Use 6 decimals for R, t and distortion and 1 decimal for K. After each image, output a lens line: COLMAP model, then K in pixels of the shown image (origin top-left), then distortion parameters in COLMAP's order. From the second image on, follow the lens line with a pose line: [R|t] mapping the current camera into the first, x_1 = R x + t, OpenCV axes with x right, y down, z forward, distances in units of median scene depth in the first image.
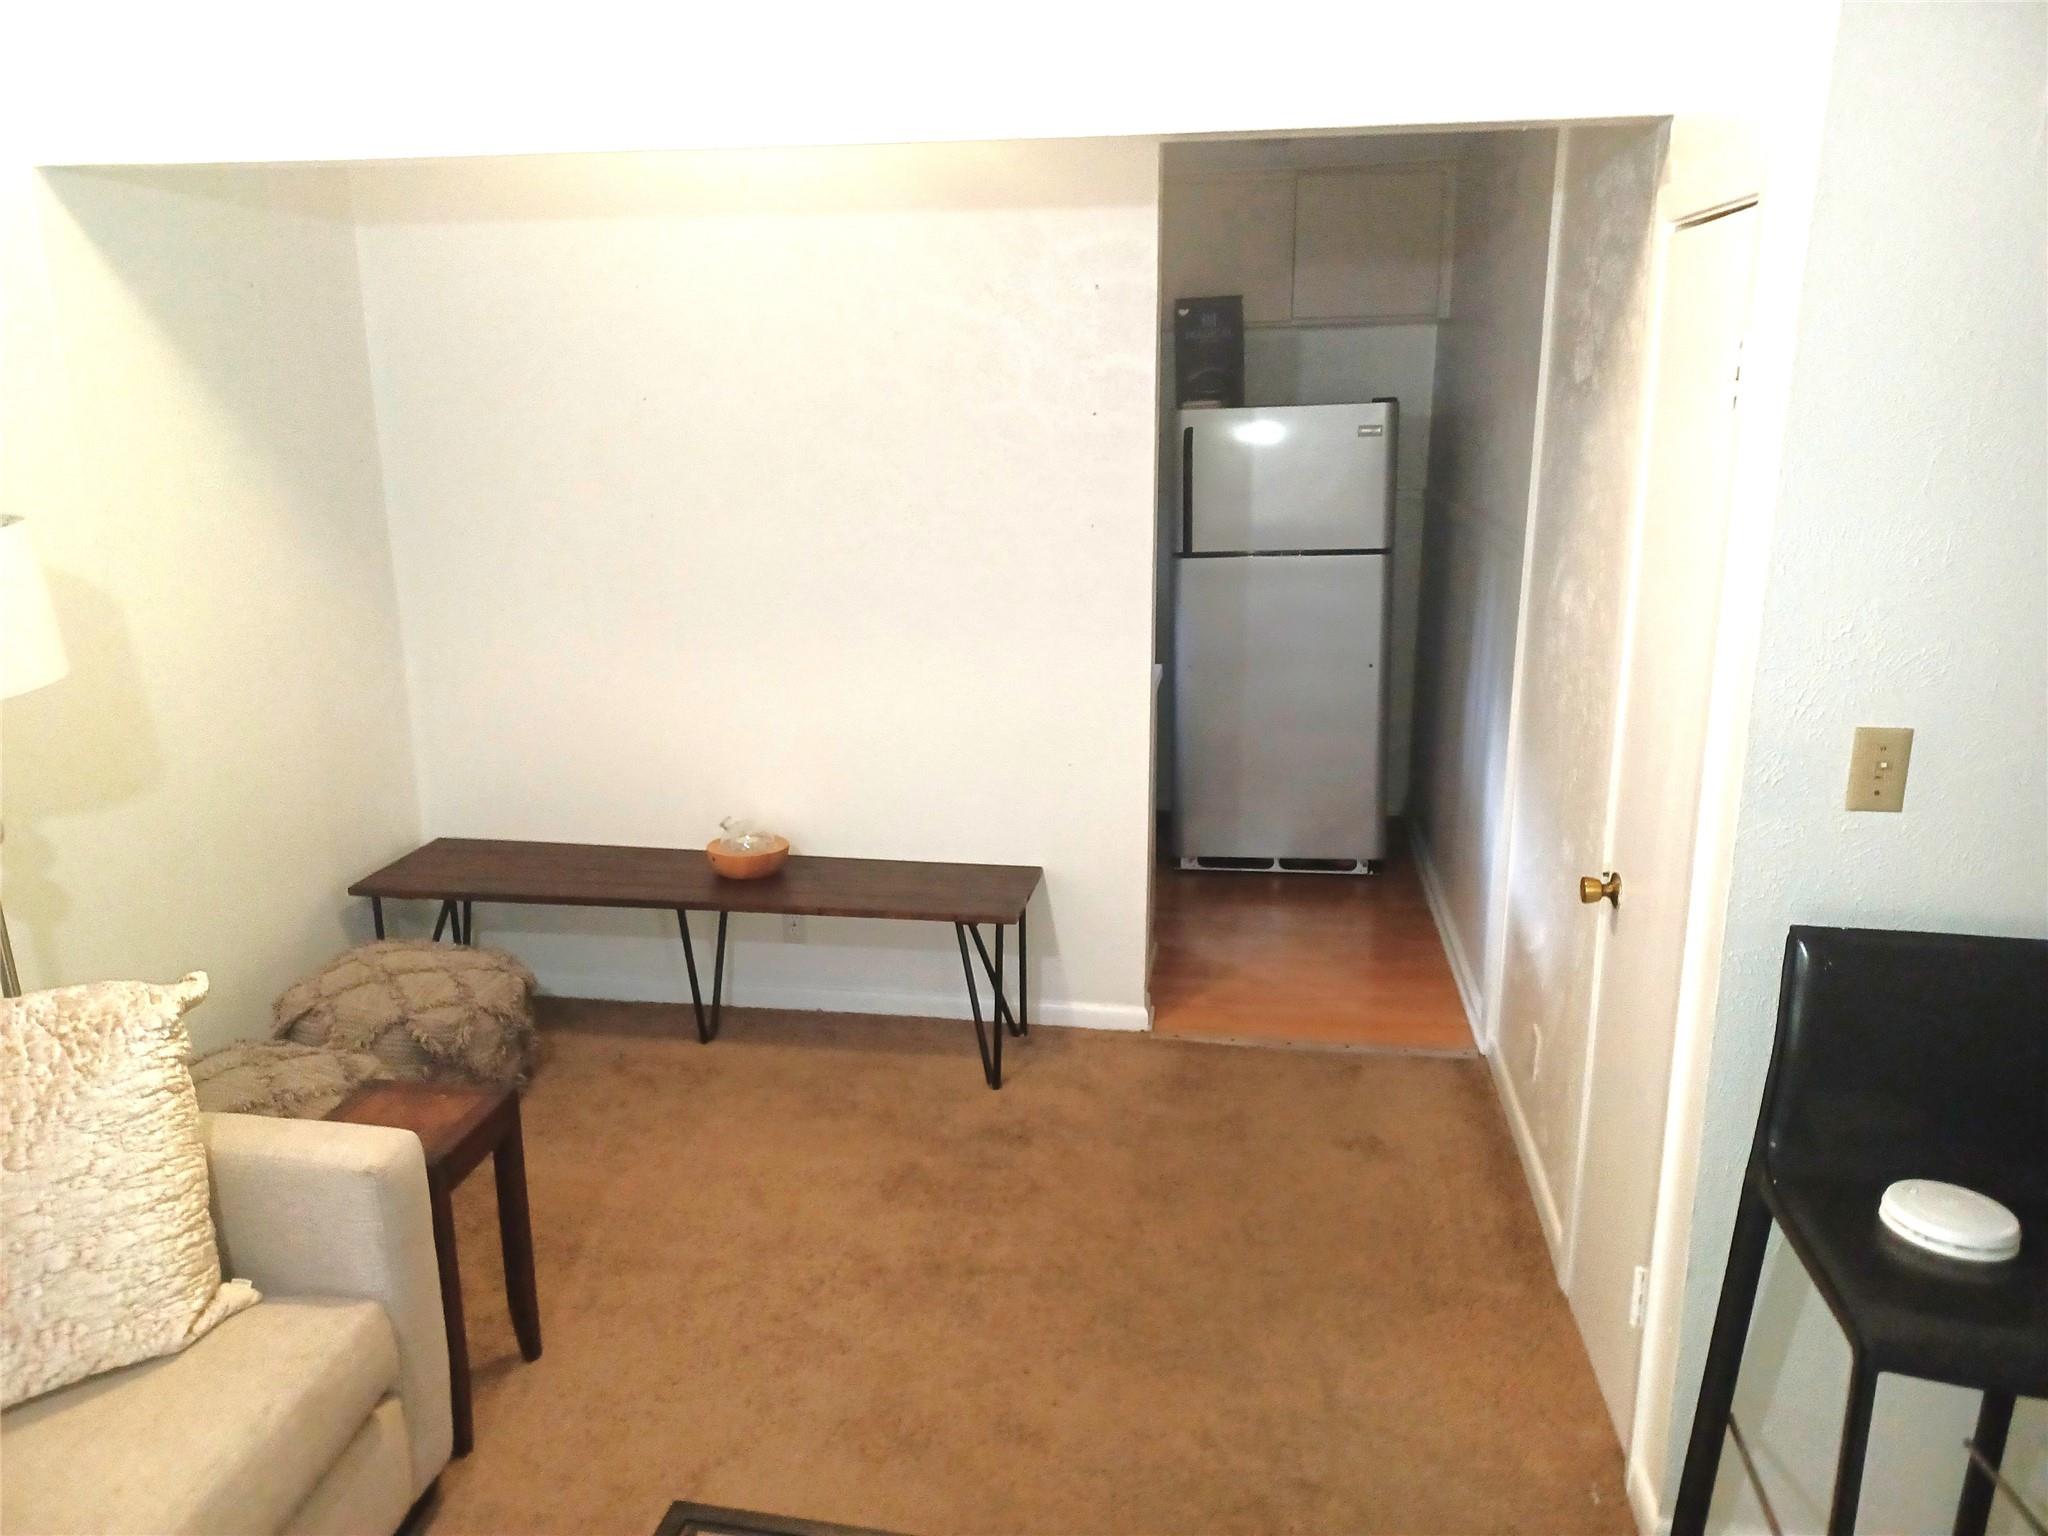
lens RADIAL K [[1463.1, 0, 1000.6], [0, 1463.1, 780.3], [0, 0, 1]] dist [0.075634, -0.078301]
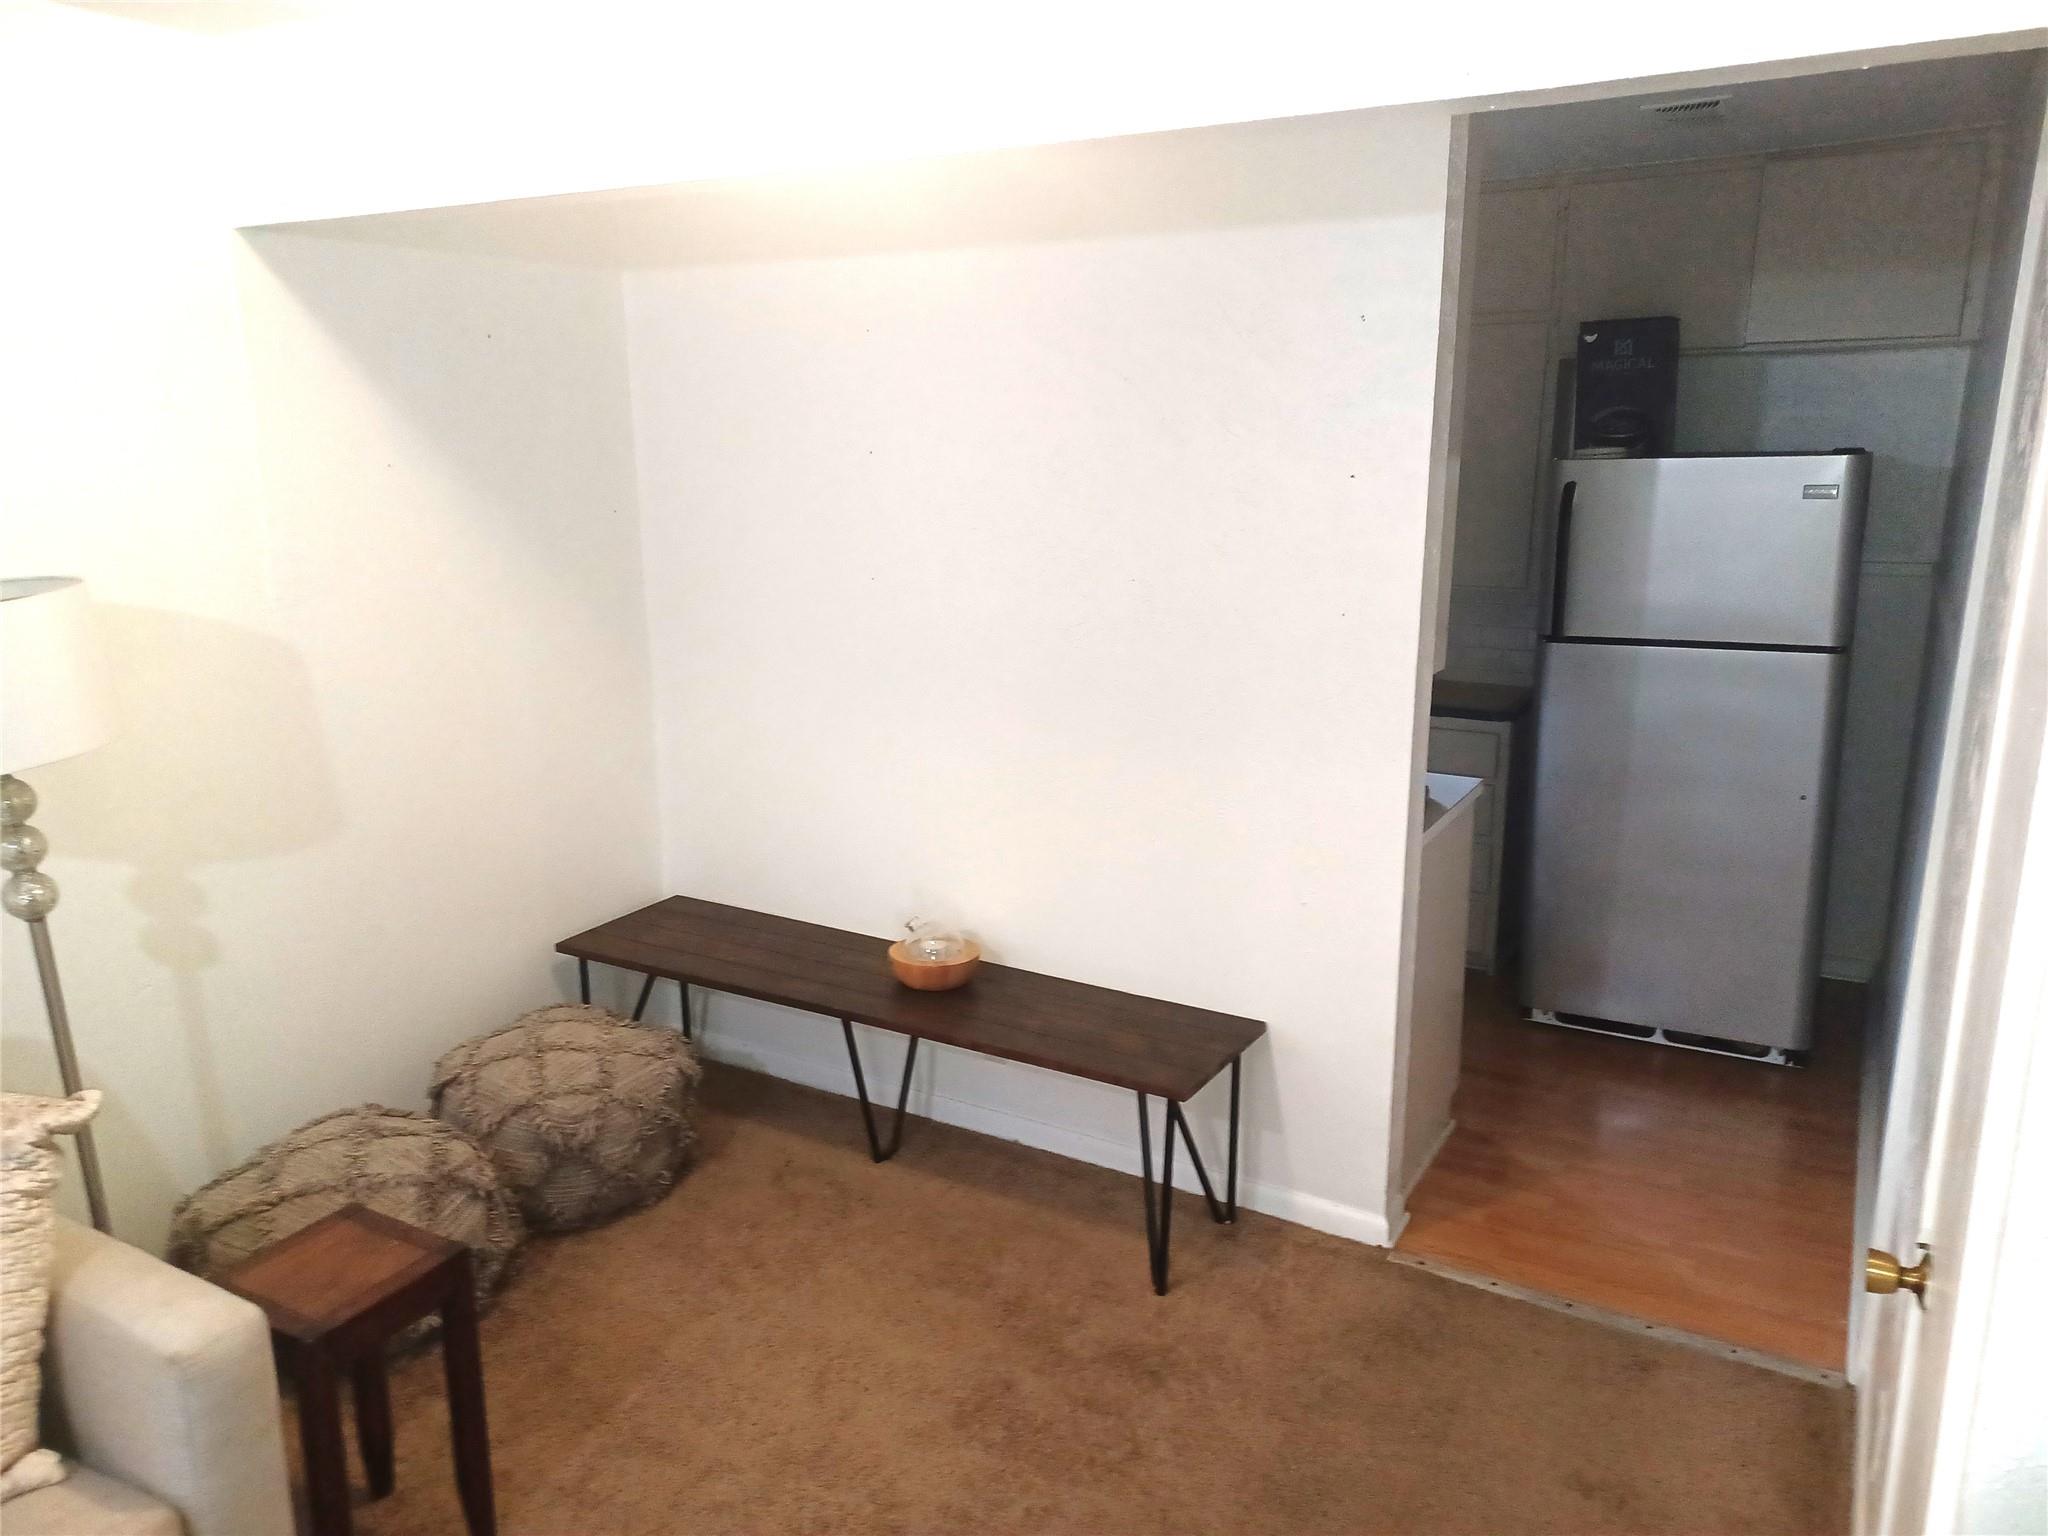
lens RADIAL K [[1463.1, 0, 1000.6], [0, 1463.1, 780.3], [0, 0, 1]] dist [0.075634, -0.078301]
pose [[0.934720, 0.087692, -0.344396, 0.165580], [-0.091716, 0.995774, 0.004625, -0.068194], [0.343346, 0.027264, 0.938813, 0.179994]]
